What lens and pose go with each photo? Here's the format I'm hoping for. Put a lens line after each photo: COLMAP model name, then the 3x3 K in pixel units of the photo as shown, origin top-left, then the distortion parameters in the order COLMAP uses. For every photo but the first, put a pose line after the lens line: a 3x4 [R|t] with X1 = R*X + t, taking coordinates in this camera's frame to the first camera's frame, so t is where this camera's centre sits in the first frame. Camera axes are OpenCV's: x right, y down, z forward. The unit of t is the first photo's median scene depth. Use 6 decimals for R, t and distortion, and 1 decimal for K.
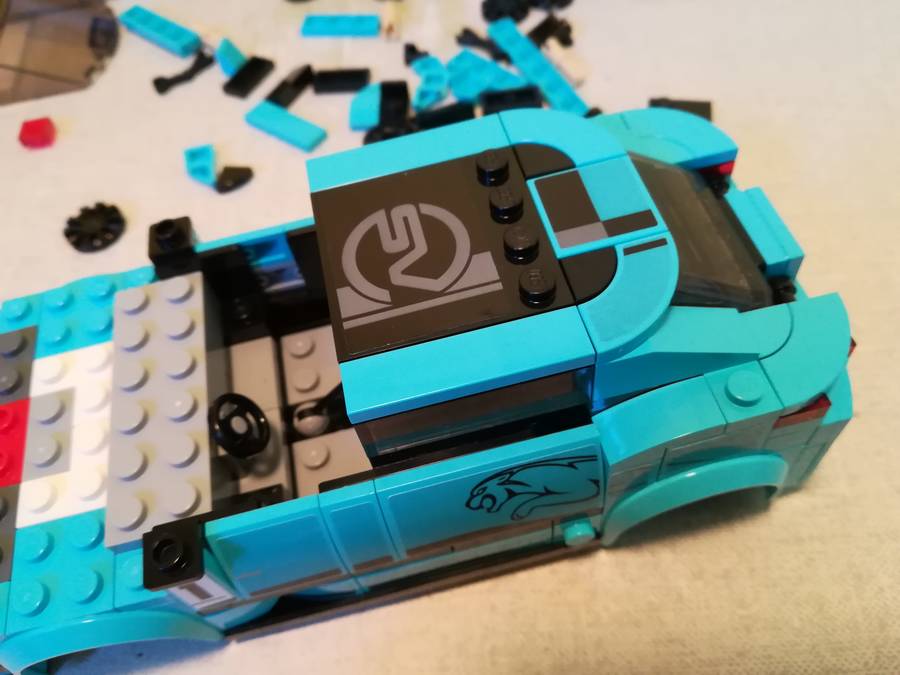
lens RADIAL K [[748.6, 0, 447.7], [0, 748.6, 336.6], [0, 0, 1]] dist [0.009666, -0.102264]
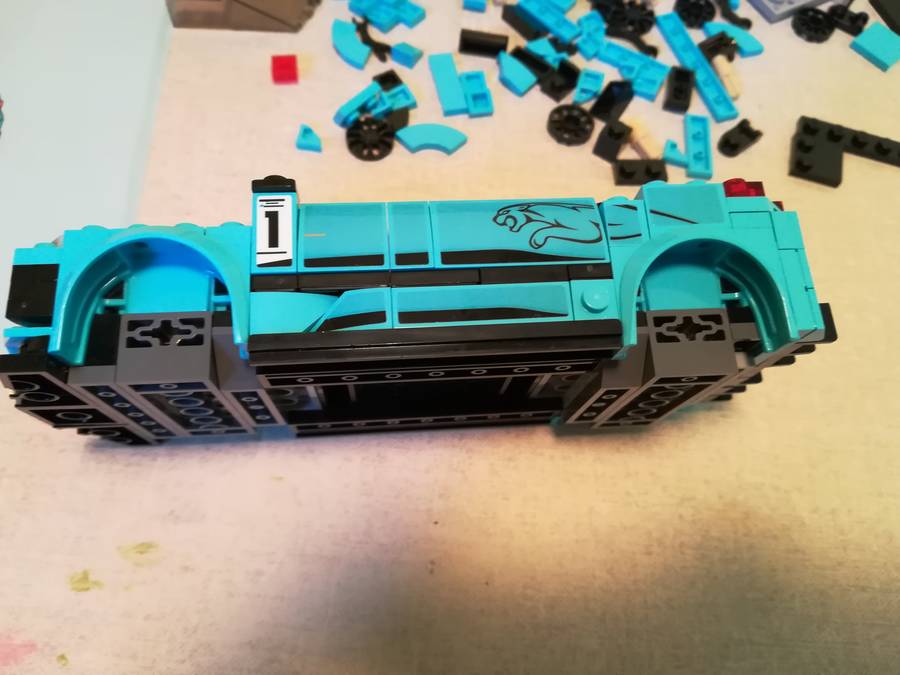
lens RADIAL K [[748.6, 0, 447.7], [0, 748.6, 336.6], [0, 0, 1]] dist [0.009666, -0.102264]
pose [[0.988020, -0.003180, -0.154291, 0.146507], [-0.147962, 0.264582, -0.952945, 1.532799], [0.043853, 0.964358, 0.260941, 0.859292]]
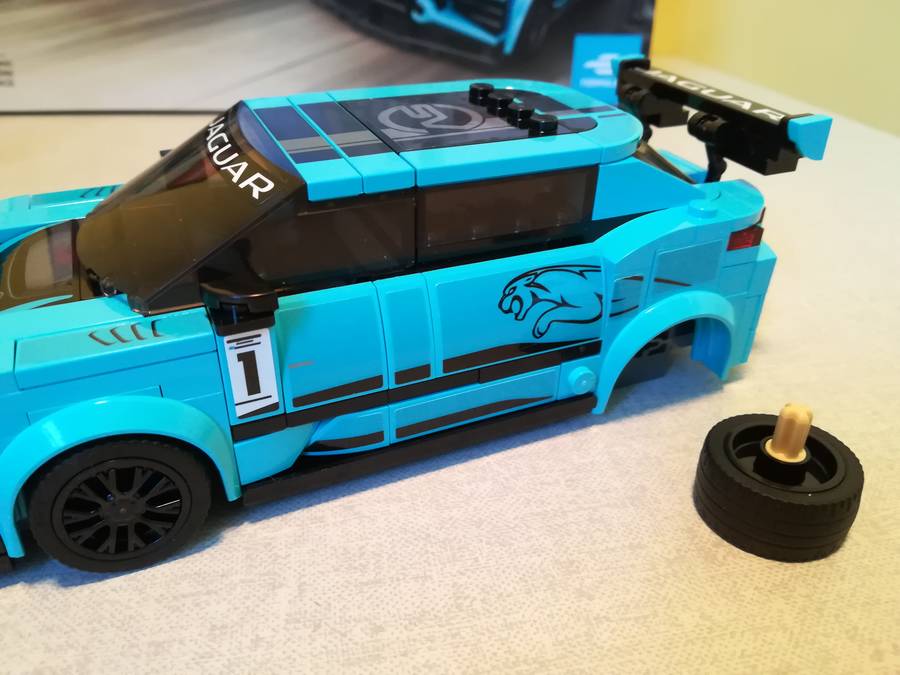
lens RADIAL K [[729.0, 0, 450.7], [0, 729.0, 336.4], [0, 0, 1]] dist [0.010280, -0.068513]
pose [[0.970421, 0.011772, 0.241133, -0.309604], [0.092694, 0.904085, -0.417179, 0.719281], [-0.222916, 0.427190, 0.876252, 0.081477]]
